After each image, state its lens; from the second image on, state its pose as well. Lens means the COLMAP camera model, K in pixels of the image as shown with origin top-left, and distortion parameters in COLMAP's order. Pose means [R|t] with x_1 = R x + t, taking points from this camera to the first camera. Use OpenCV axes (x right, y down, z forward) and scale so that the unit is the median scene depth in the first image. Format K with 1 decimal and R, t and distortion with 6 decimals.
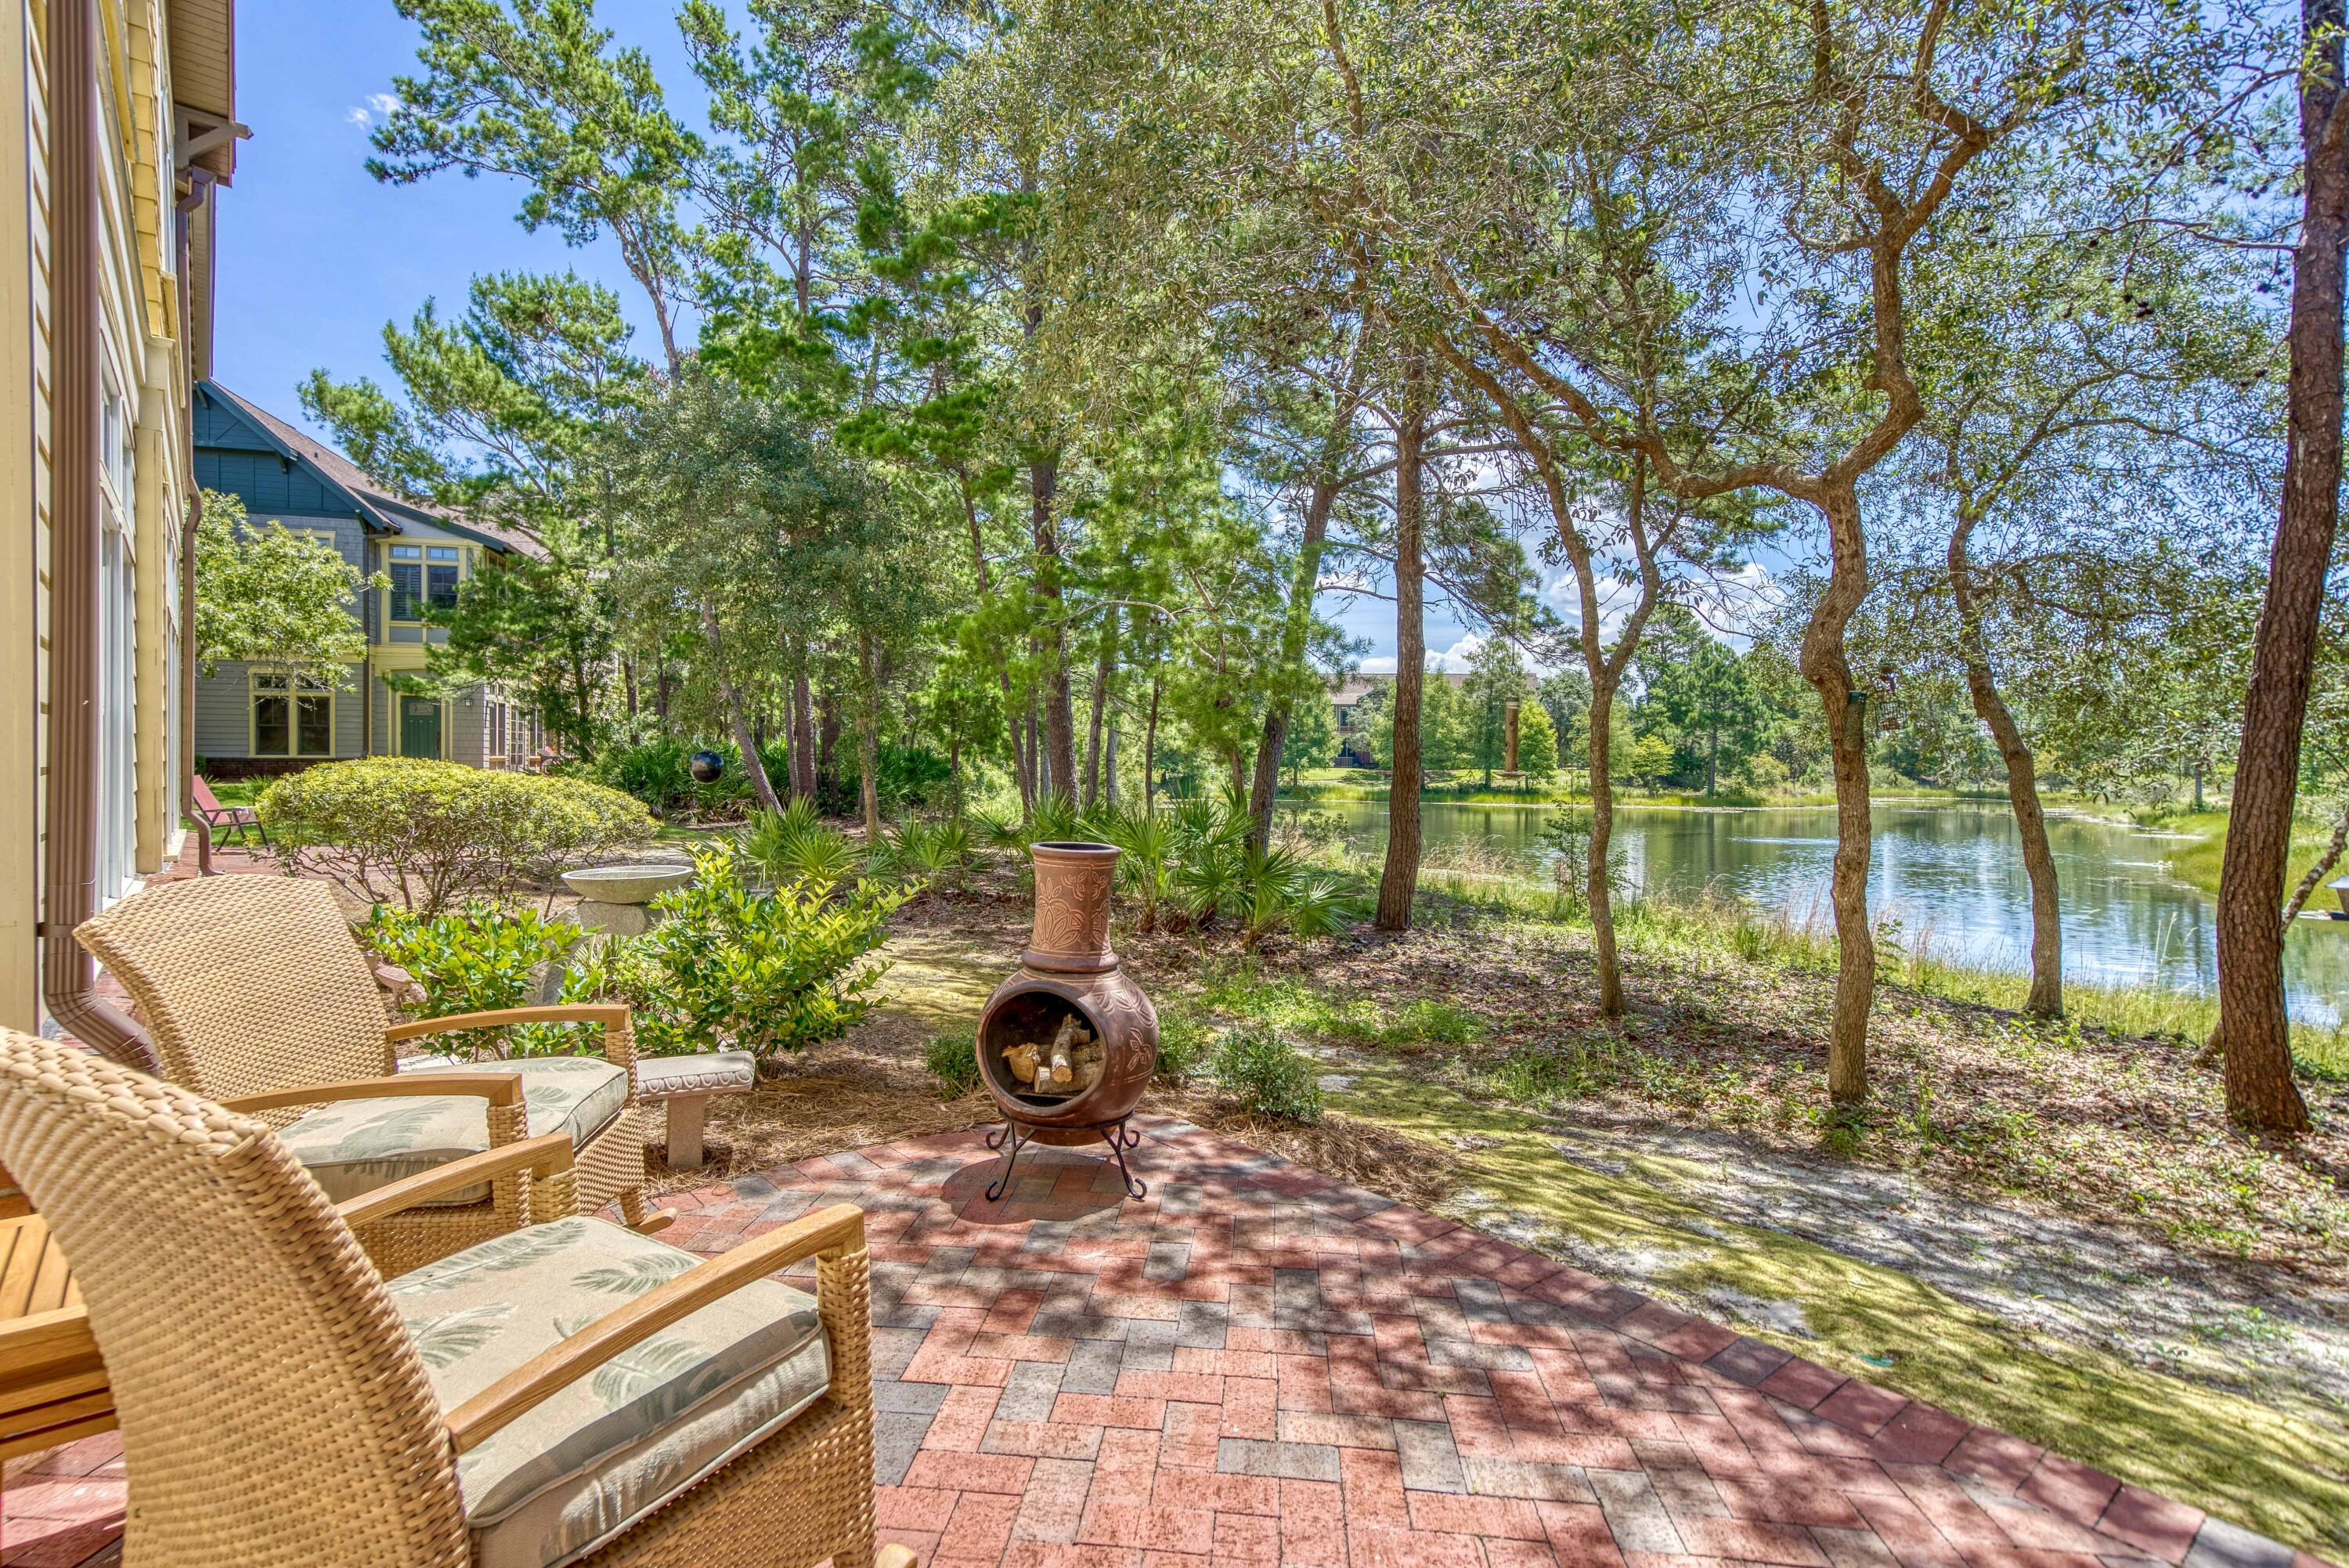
lens RADIAL K [[1150.1, 0, 1147.6], [0, 1150.1, 769.4], [0, 0, 1]] dist [0.017743, 0.016853]
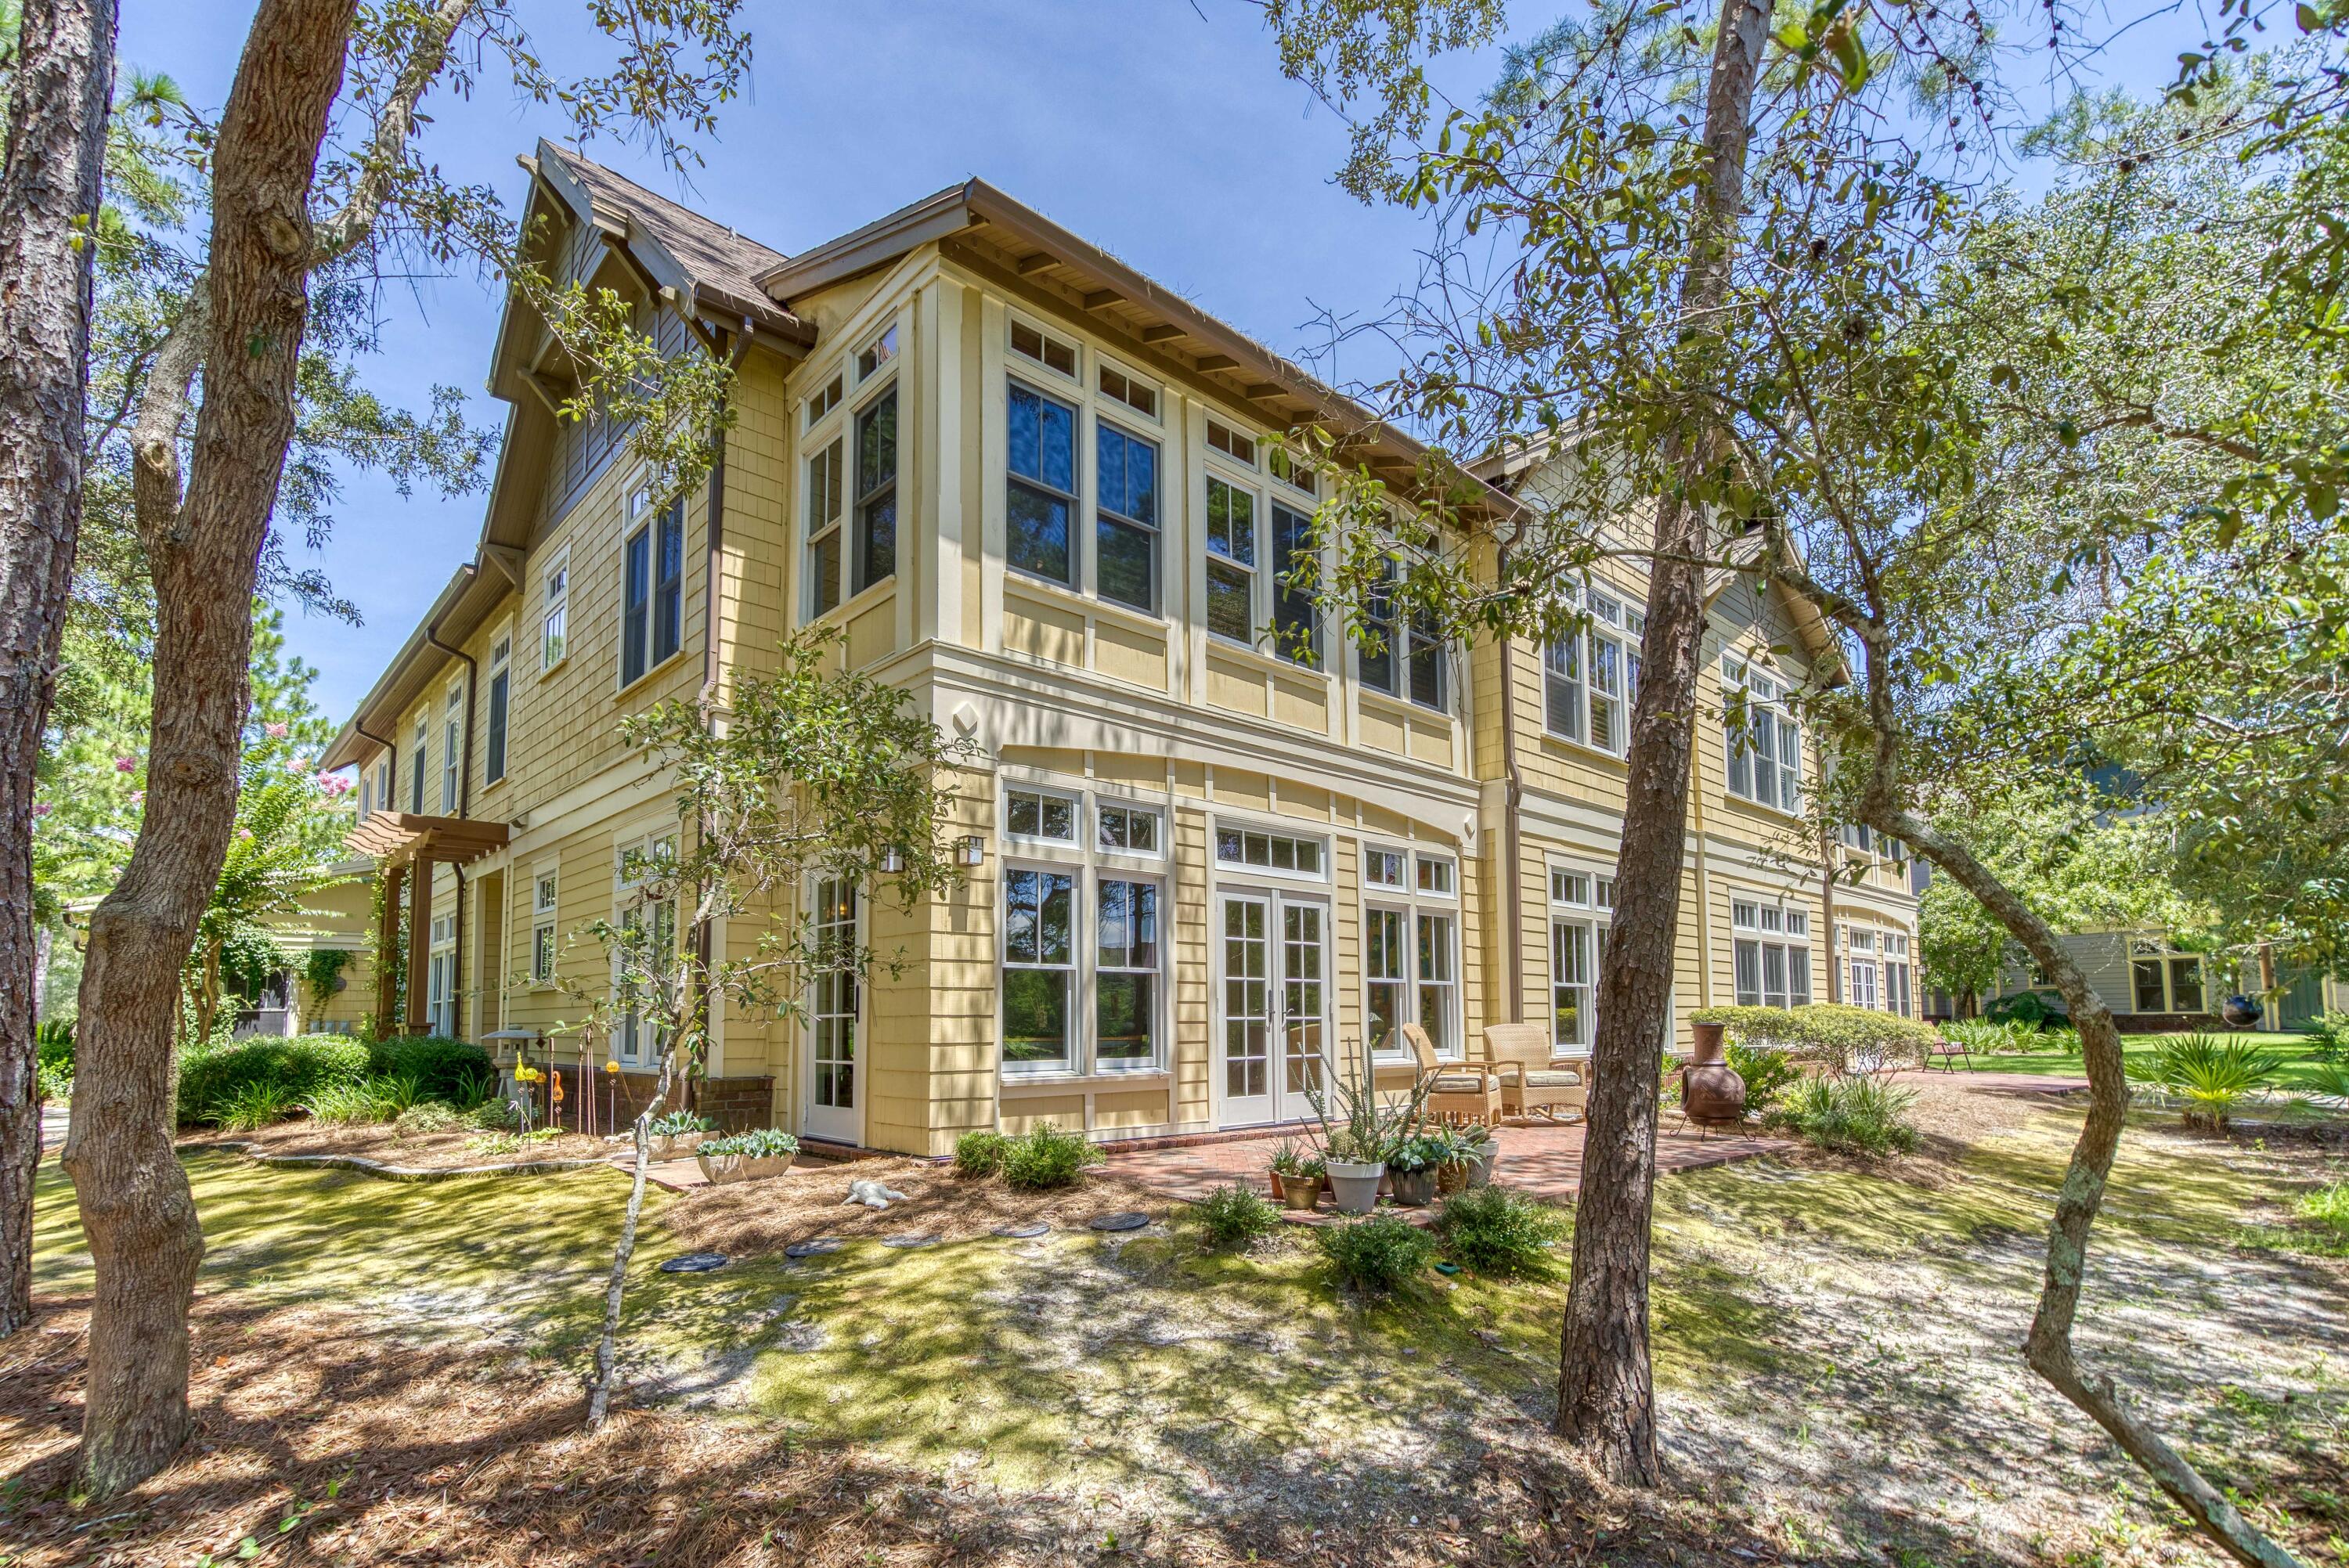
lens RADIAL K [[1096.6, 0, 1178.0], [0, 1096.6, 946.4], [0, 0, 1]] dist [-0.001250, 0.009475]
pose [[0.098037, -0.079803, -0.991978, 0.362417], [0.001559, 0.996791, -0.080036, 0.013920], [0.995182, 0.006300, 0.097847, -0.081785]]
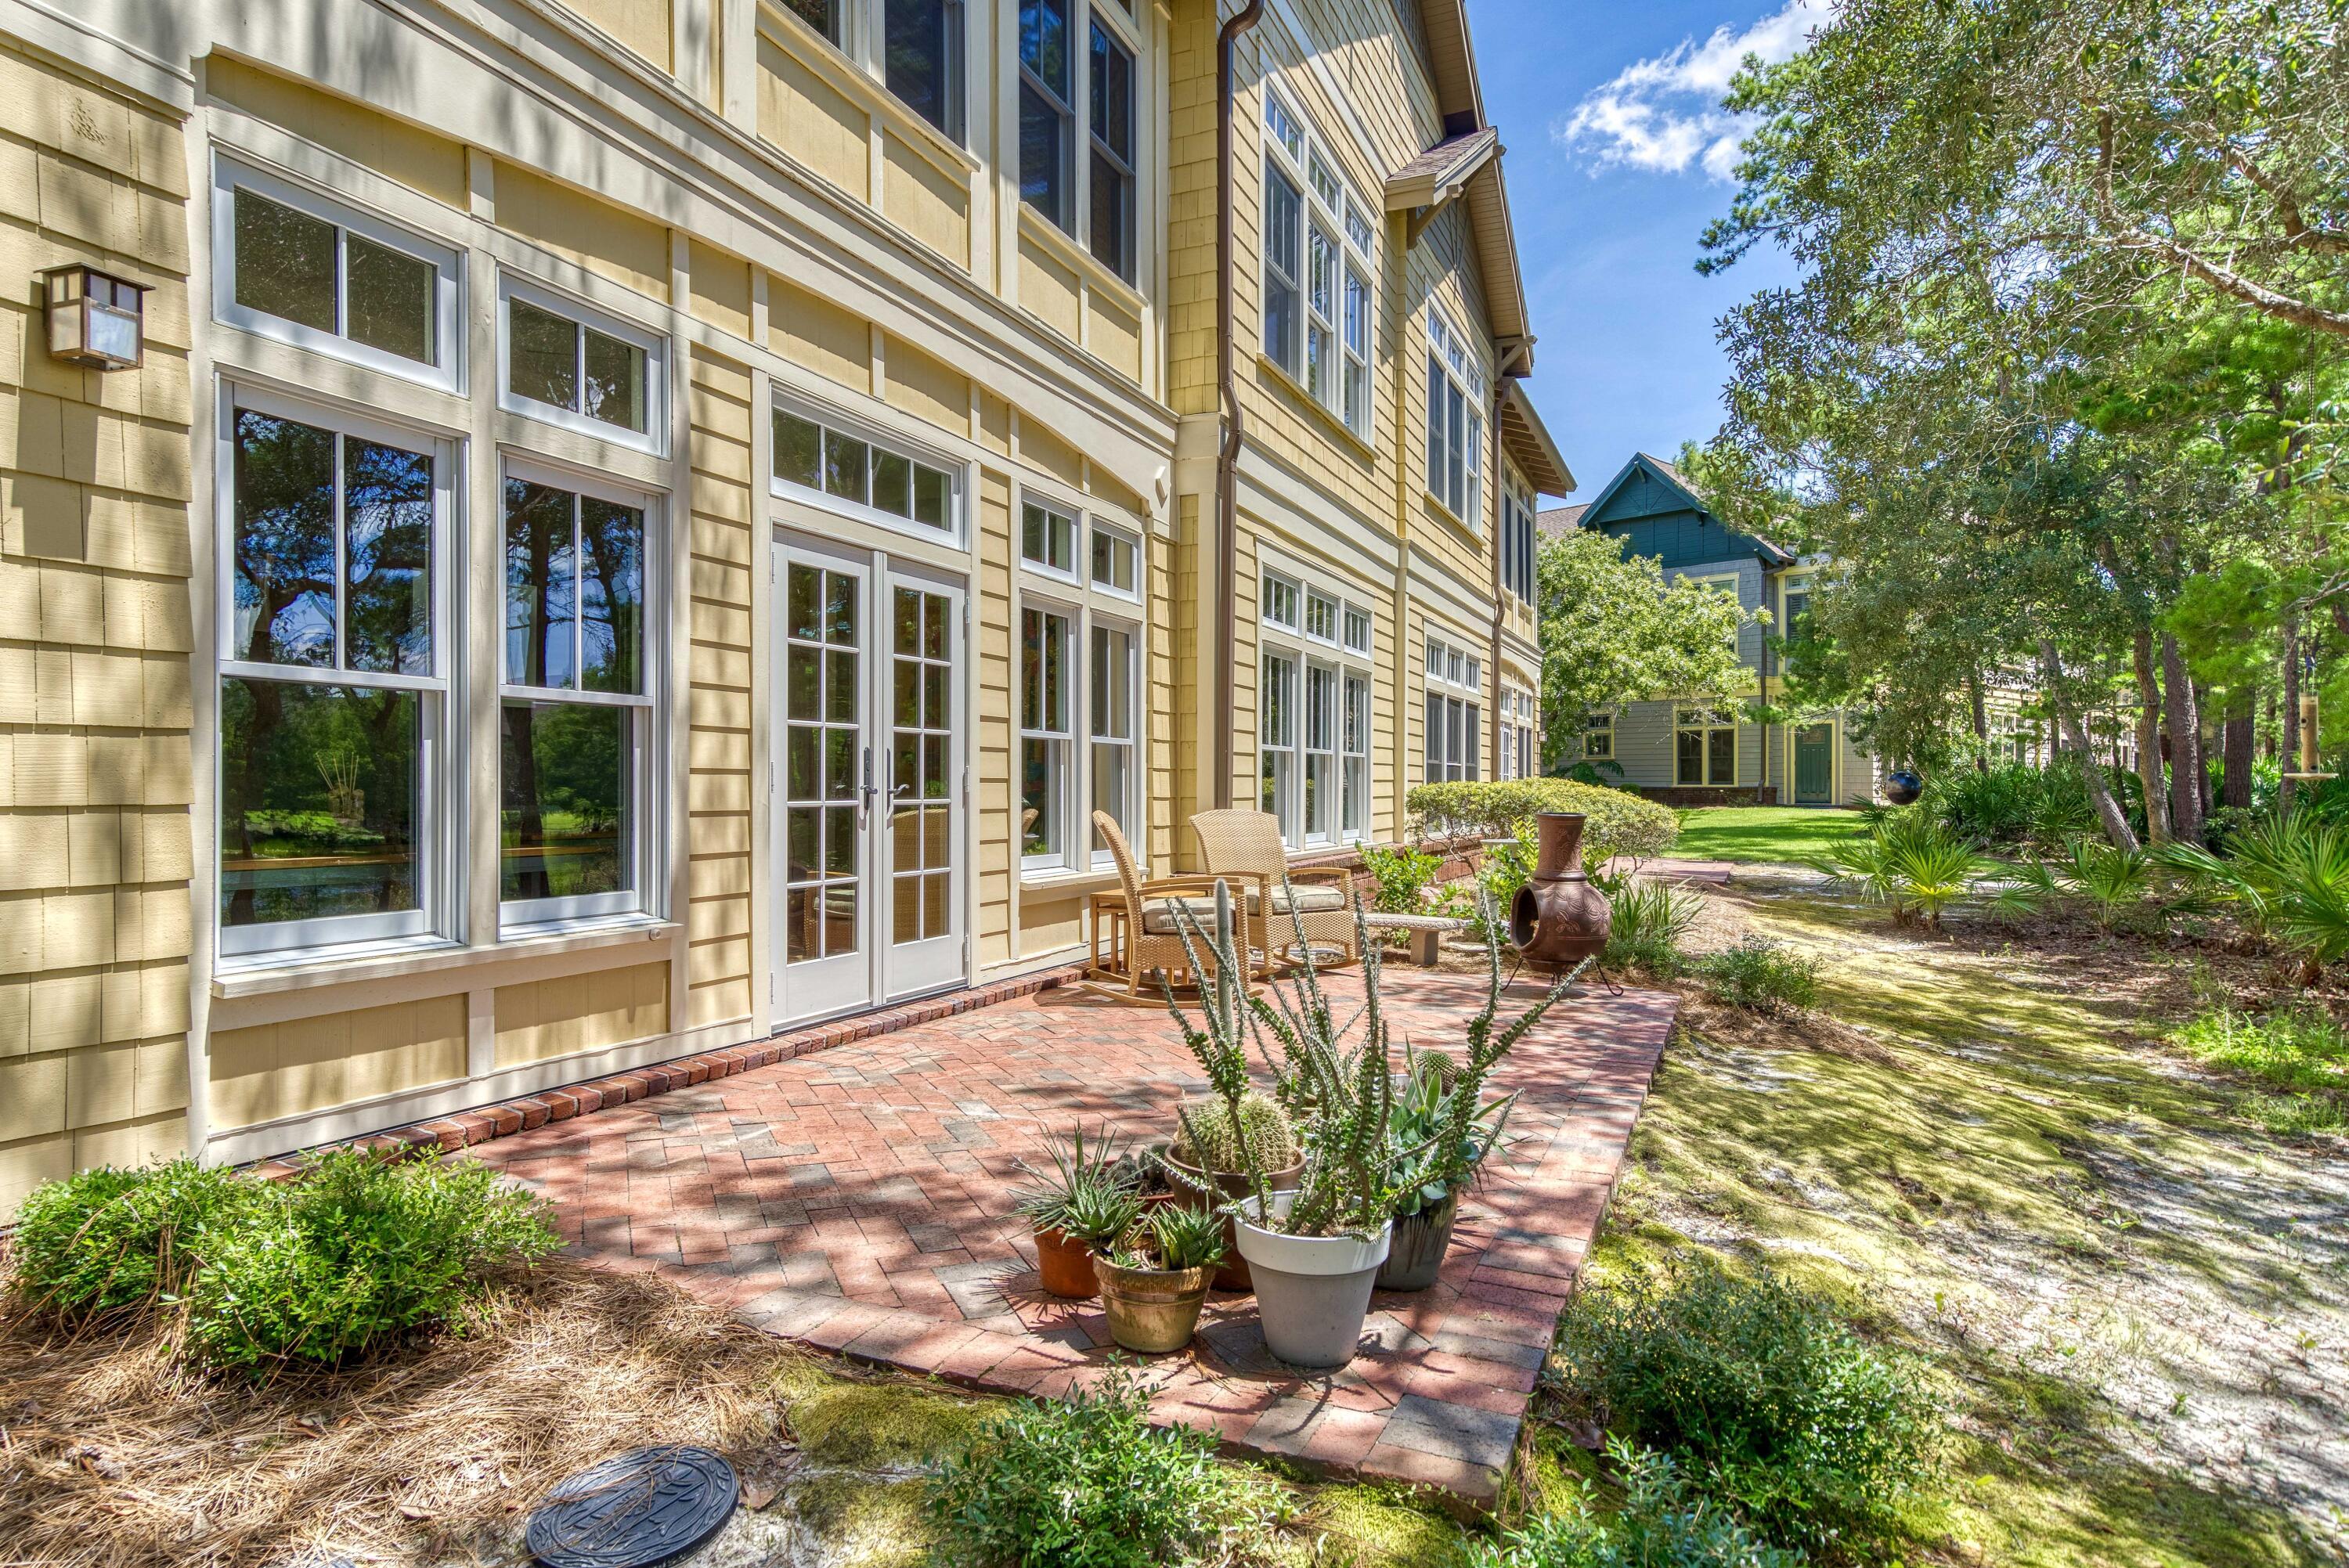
lens RADIAL K [[1371.4, 0, 1166.7], [0, 1371.4, 776.4], [0, 0, 1]] dist [0.022048, 0.000826]
pose [[0.484115, -0.012615, -0.874914, 0.222530], [-0.005246, 0.999836, -0.017319, 0.007390], [0.874989, 0.012974, 0.483969, -0.084089]]
